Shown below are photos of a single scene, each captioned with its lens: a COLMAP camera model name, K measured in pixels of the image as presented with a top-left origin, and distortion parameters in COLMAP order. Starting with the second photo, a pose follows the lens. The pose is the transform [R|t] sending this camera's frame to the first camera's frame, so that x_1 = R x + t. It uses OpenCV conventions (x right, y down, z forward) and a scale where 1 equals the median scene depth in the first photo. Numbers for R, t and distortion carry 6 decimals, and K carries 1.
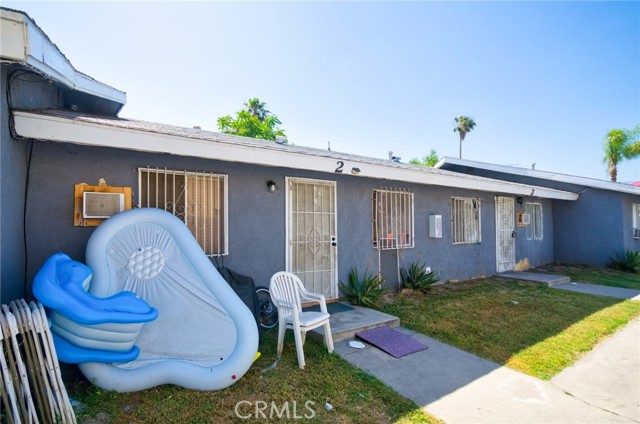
lens RADIAL K [[284.2, 0, 299.1], [0, 284.2, 215.3], [0, 0, 1]] dist [-0.000856, -0.004130]
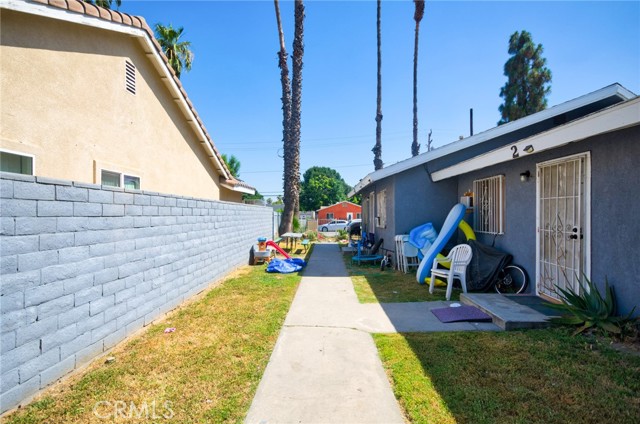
lens RADIAL K [[332.2, 0, 316.5], [0, 332.2, 211.2], [0, 0, 1]] dist [0.014795, -0.000076]
pose [[-0.534669, -0.004482, -0.845050, 2.427101], [0.027753, 0.999353, -0.022860, 0.065092], [0.844606, -0.035675, -0.534199, 1.731256]]
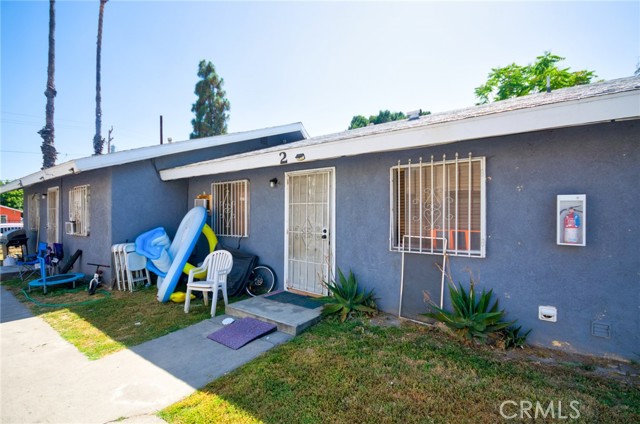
lens RADIAL K [[294.9, 0, 314.9], [0, 294.9, 214.4], [0, 0, 1]] dist [-0.001107, -0.002192]
pose [[0.394063, -0.002899, -0.919079, 1.896097], [0.026933, 0.999602, 0.008395, 0.039176], [0.918689, -0.028062, 0.393984, 1.157643]]
